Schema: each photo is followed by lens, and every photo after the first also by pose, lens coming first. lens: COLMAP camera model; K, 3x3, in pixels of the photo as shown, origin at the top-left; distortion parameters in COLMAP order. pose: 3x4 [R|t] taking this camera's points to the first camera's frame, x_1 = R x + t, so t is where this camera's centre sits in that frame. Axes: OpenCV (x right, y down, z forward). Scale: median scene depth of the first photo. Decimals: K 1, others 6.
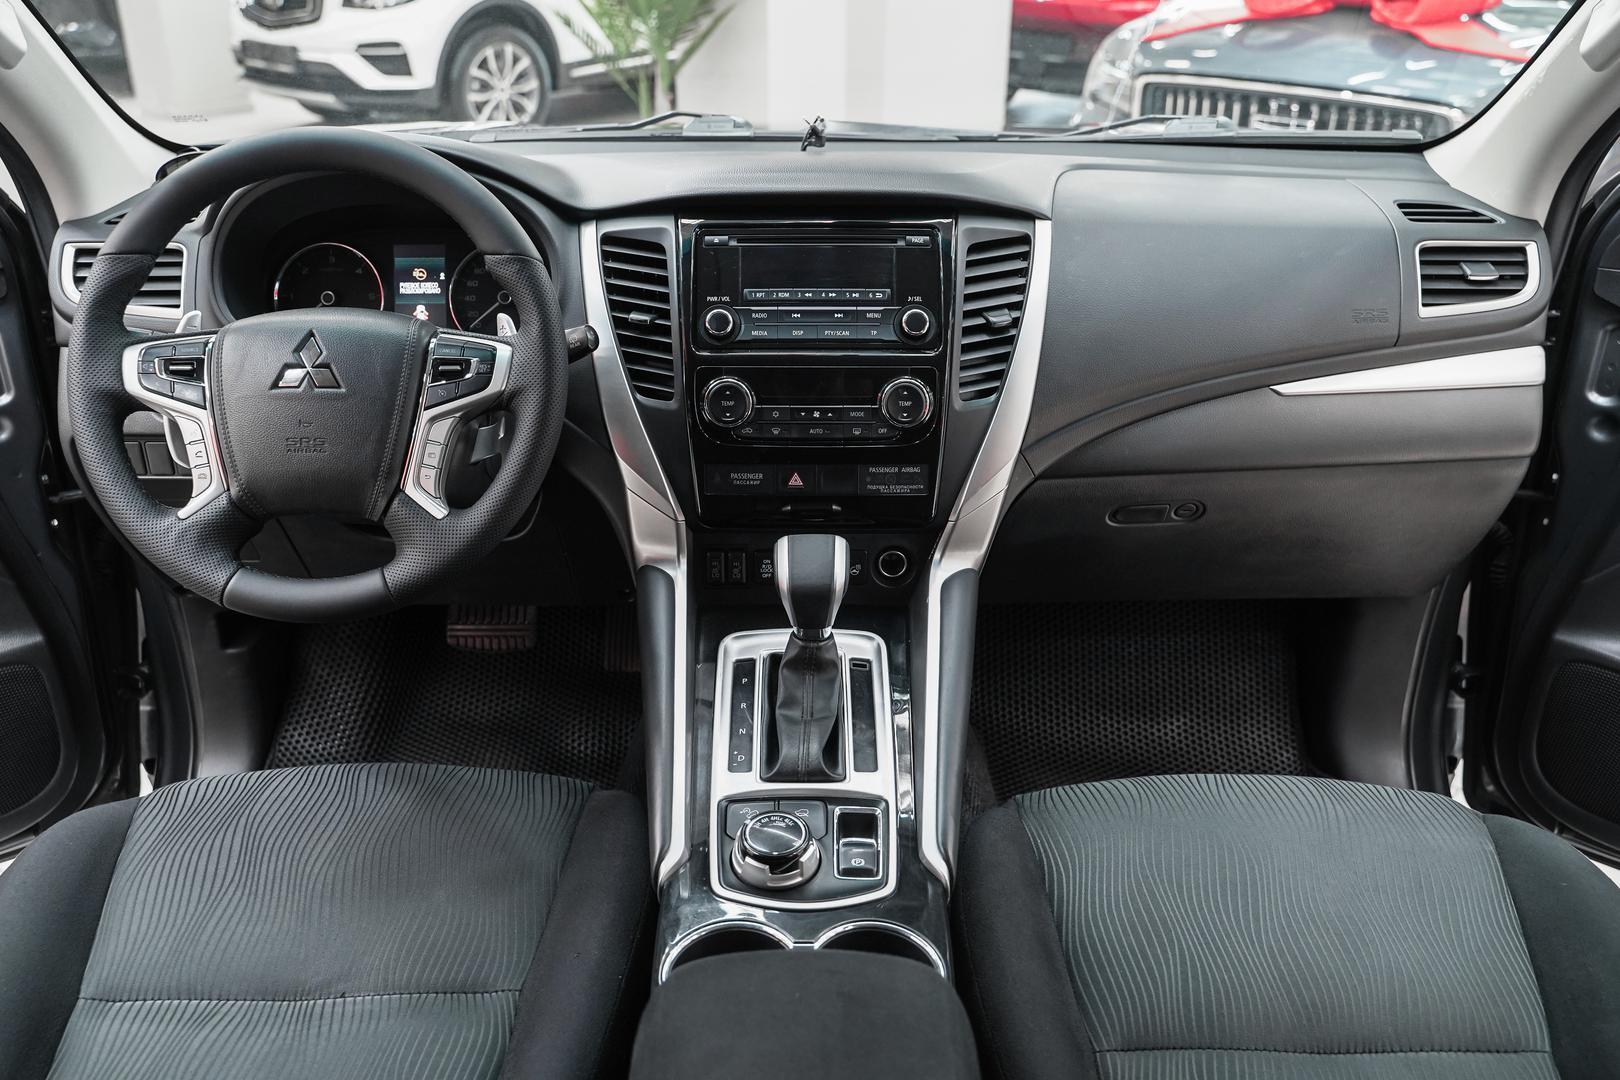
lens RADIAL K [[1315.3, 0, 810.0], [0, 1315.3, 540.0], [0, 0, 1]] dist [-0.022194, 0.013102]
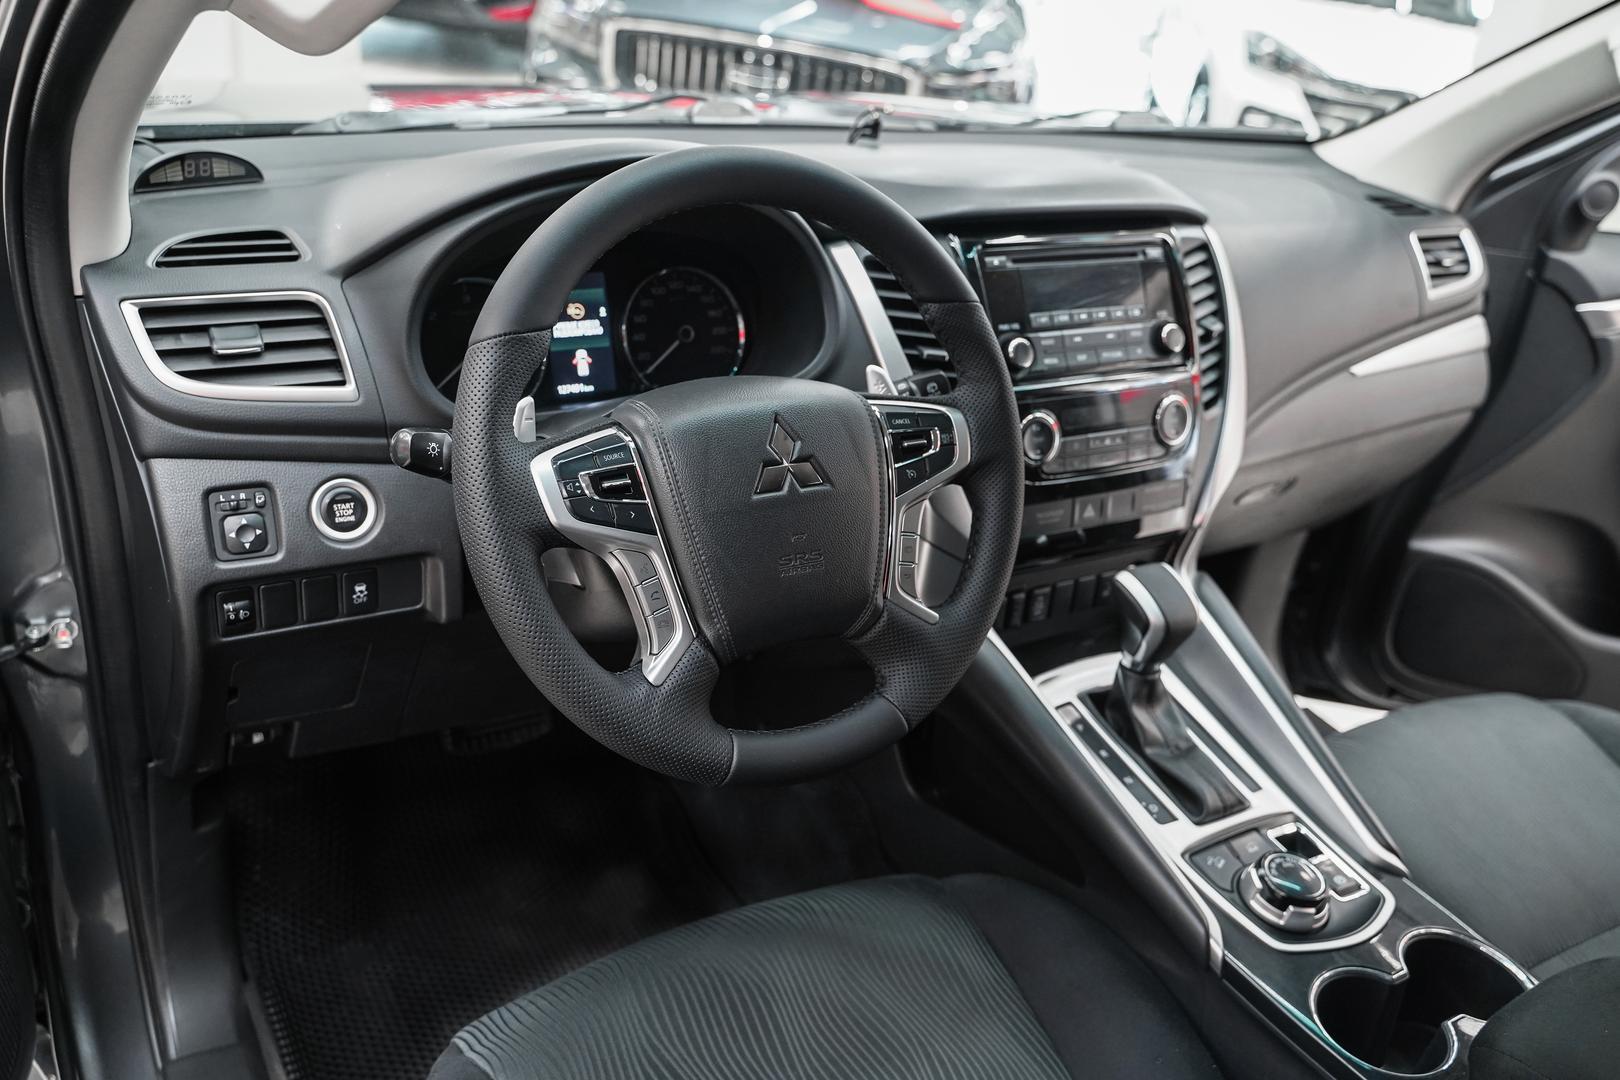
lens RADIAL K [[1315.3, 0, 810.0], [0, 1315.3, 540.0], [0, 0, 1]] dist [-0.022194, 0.013102]
pose [[0.860387, -0.146418, 0.488155, -0.655665], [0.122022, 0.989165, 0.081625, -0.127457], [-0.494817, -0.010664, 0.868932, 0.268376]]
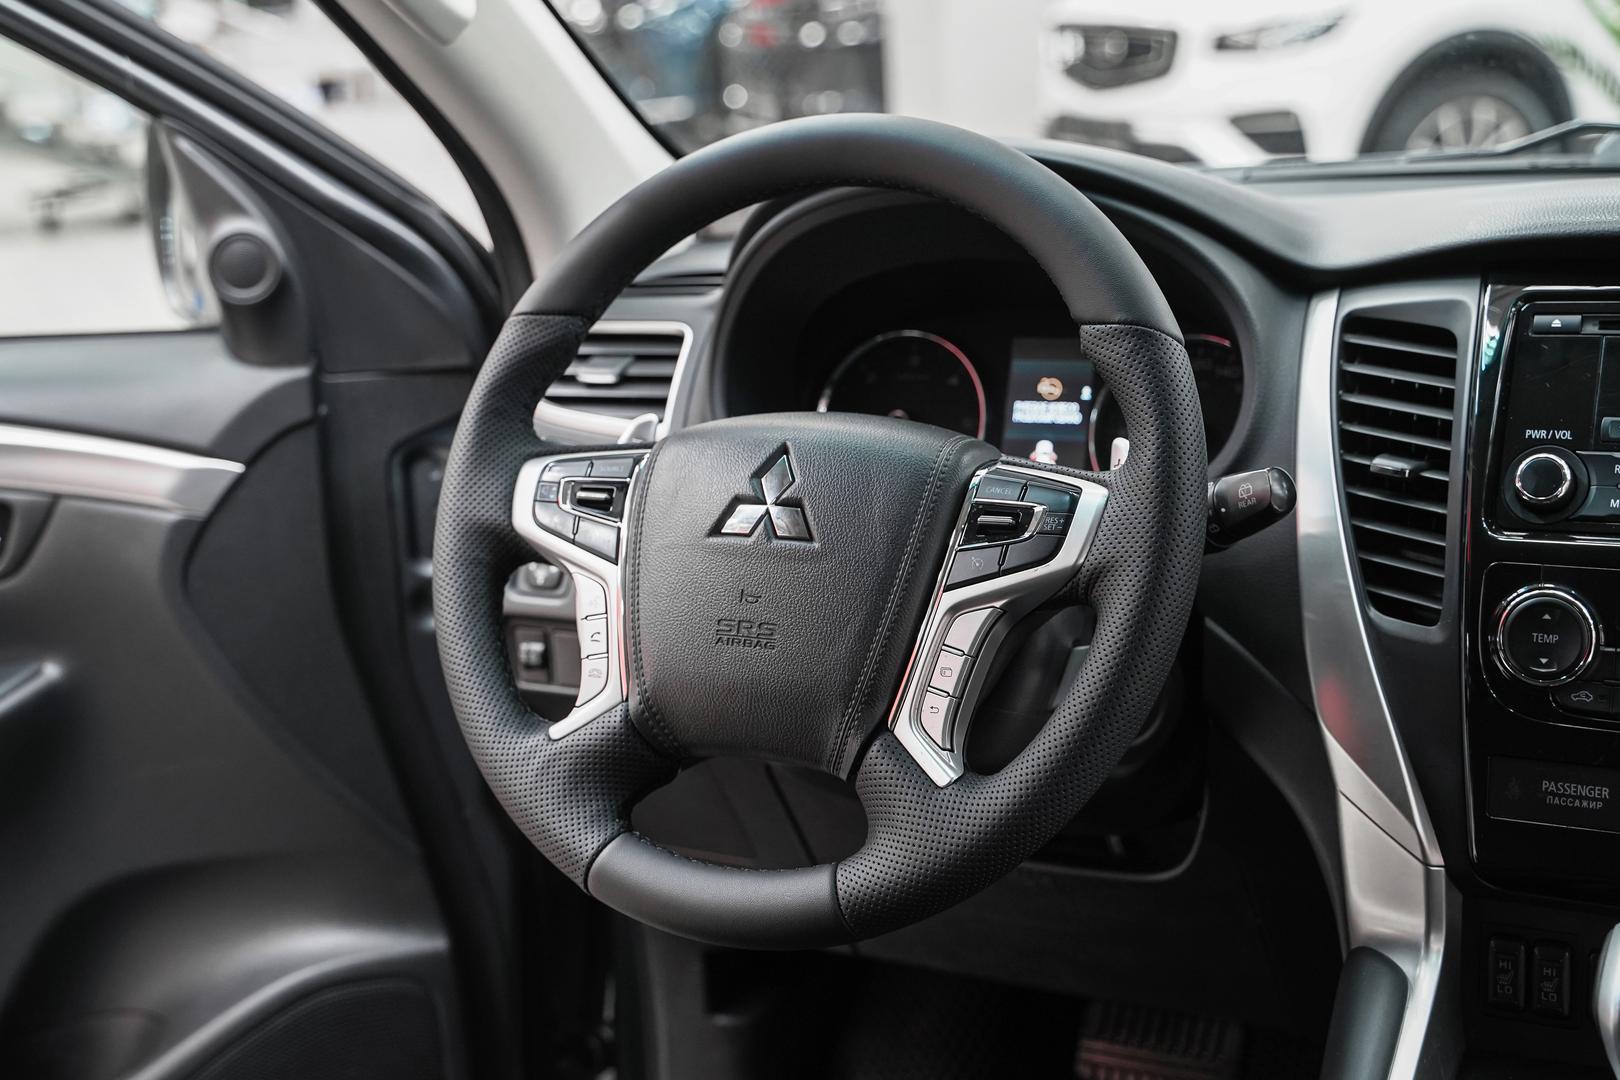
lens RADIAL K [[2313.9, 0, 782.7], [0, 2313.9, 514.4], [0, 0, 1]] dist [0.008560, 0.052993]
pose [[0.867945, 0.051396, -0.493994, 0.116444], [-0.146895, 0.976697, -0.156476, 0.029680], [0.474440, 0.208378, 0.855269, 0.101156]]
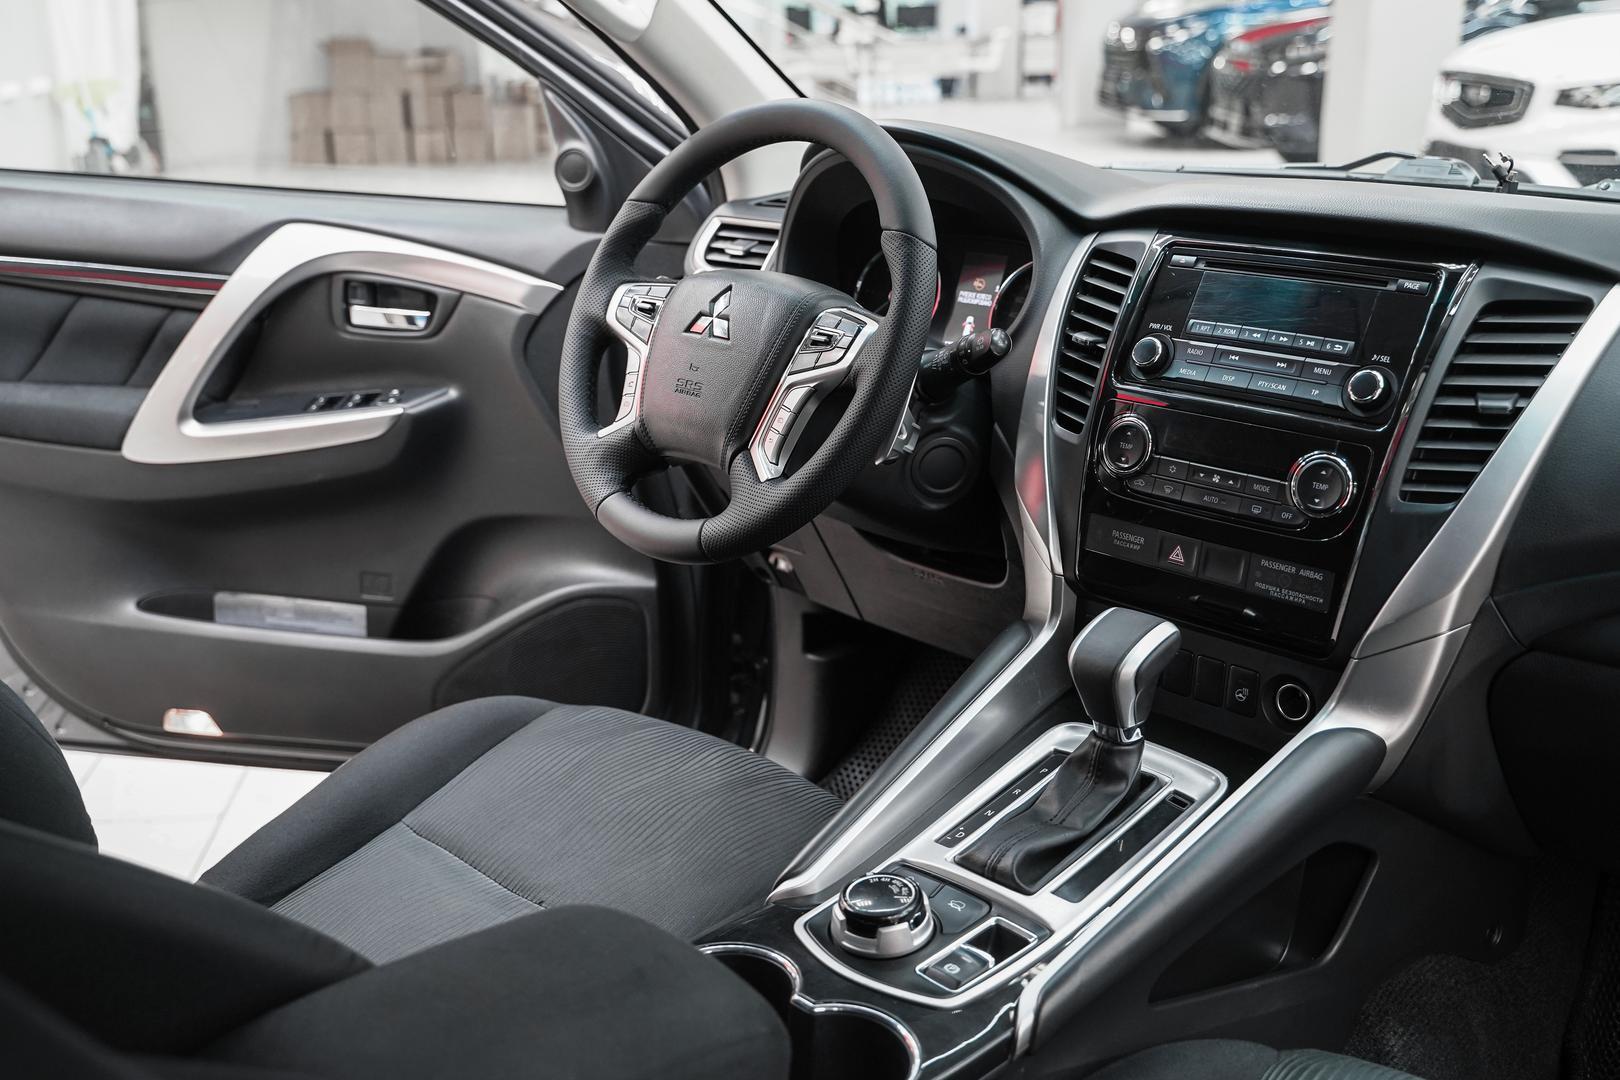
lens RADIAL K [[1652.0, 0, 806.0], [0, 1652.0, 530.0], [0, 0, 1]] dist [-0.003175, 0.001768]
pose [[0.694464, 0.204717, -0.689790, 0.521885], [-0.302021, 0.953065, -0.021216, 0.029882], [0.653072, 0.223065, 0.723698, 0.119823]]
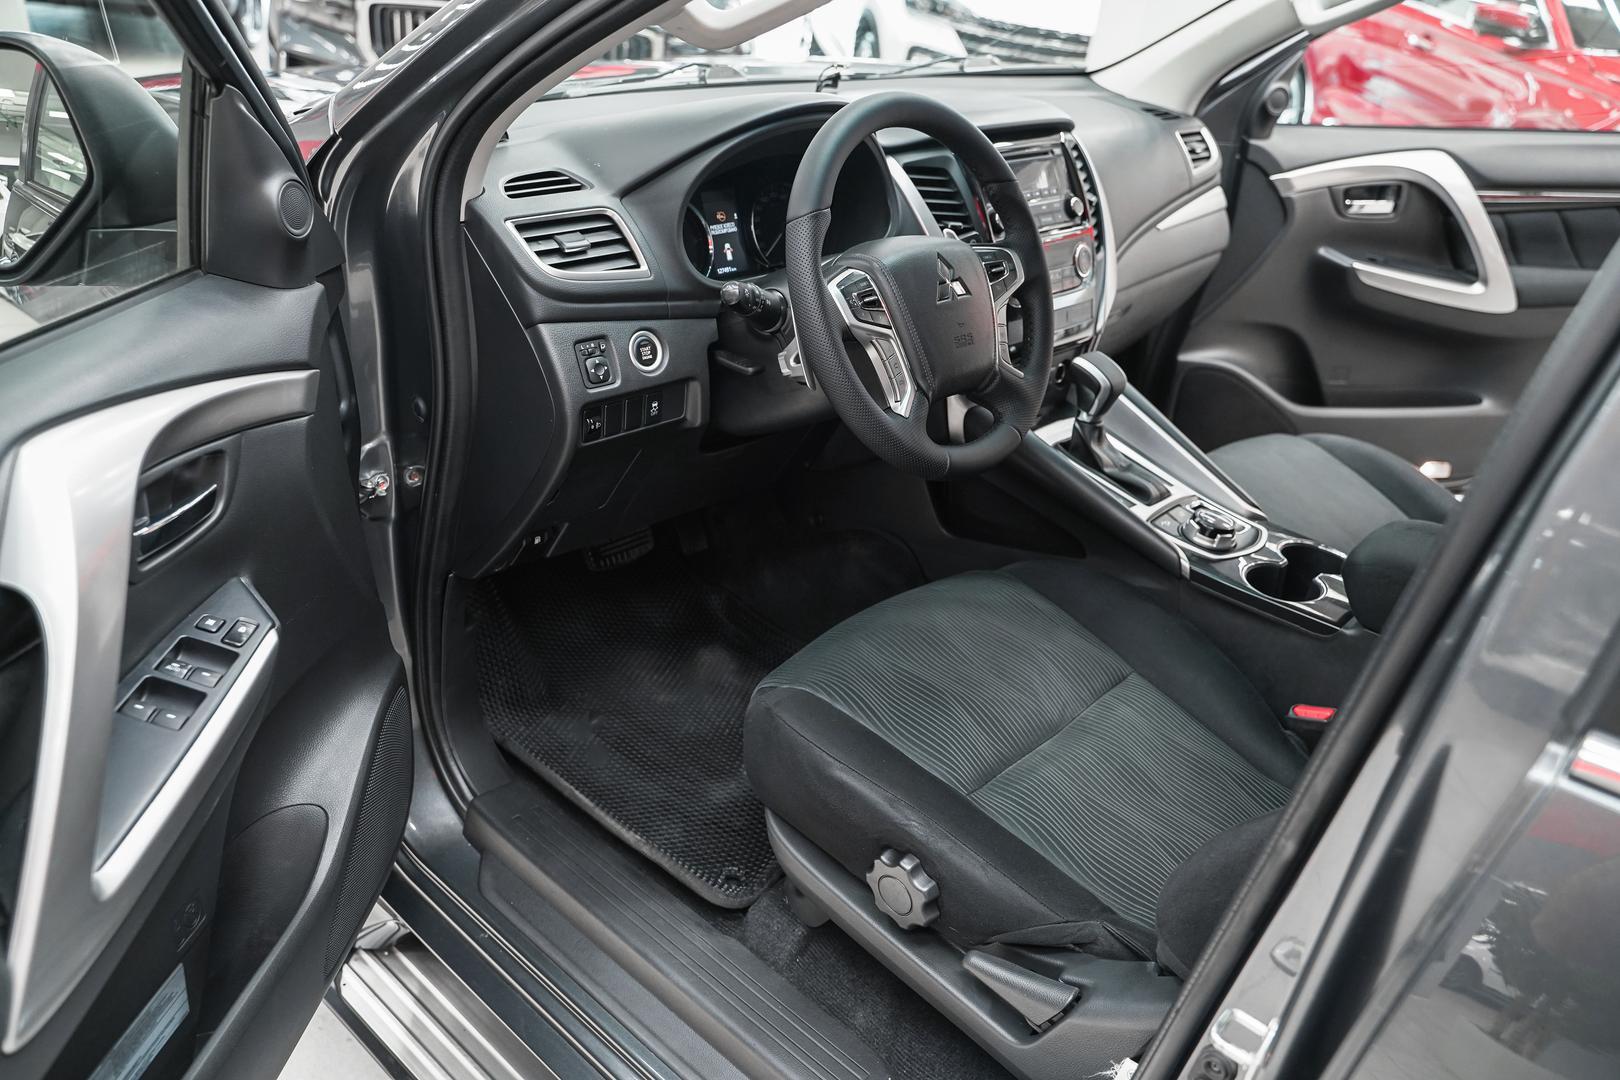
lens RADIAL K [[1281.8, 0, 814.3], [0, 1281.8, 542.9], [0, 0, 1]] dist [-0.026914, 0.021778]
pose [[0.686241, -0.281053, 0.670882, -1.210551], [0.229649, 0.958875, 0.166795, -0.107989], [-0.690170, 0.039606, 0.722562, 0.158539]]
